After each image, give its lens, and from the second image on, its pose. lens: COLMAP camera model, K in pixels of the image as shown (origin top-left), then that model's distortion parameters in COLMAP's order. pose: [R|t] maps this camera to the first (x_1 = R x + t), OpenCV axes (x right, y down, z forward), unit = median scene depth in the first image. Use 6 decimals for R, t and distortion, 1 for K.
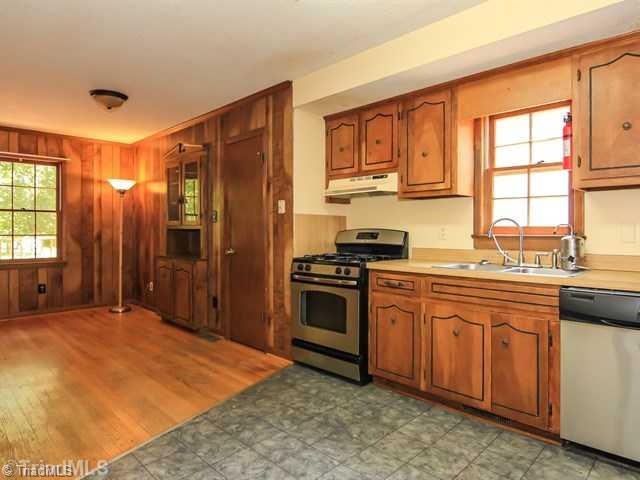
lens RADIAL K [[393.8, 0, 333.6], [0, 393.8, 233.1], [0, 0, 1]] dist [-0.003266, -0.001839]
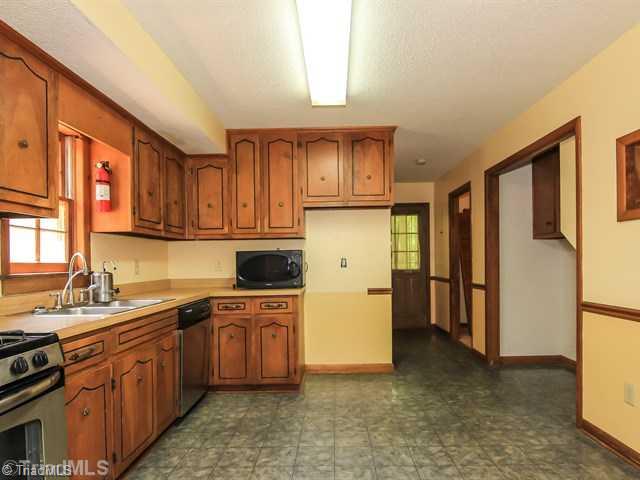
lens RADIAL K [[382.9, 0, 332.0], [0, 382.9, 261.2], [0, 0, 1]] dist [0.000778, -0.000027]
pose [[-0.683371, 0.005908, 0.730048, -0.594927], [0.014623, 0.999877, 0.005597, -0.016798], [-0.729925, 0.014501, -0.683373, 1.191267]]
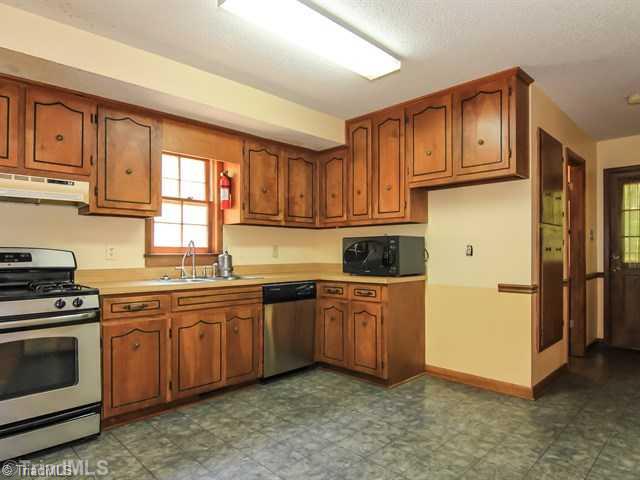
lens RADIAL K [[396.3, 0, 319.1], [0, 396.3, 250.5], [0, 0, 1]] dist [-0.000092, -0.002073]
pose [[0.031613, 0.000104, 0.999500, -0.825031], [0.004867, 0.999988, -0.000258, -0.002847], [-0.999488, 0.004873, 0.031612, 0.563244]]
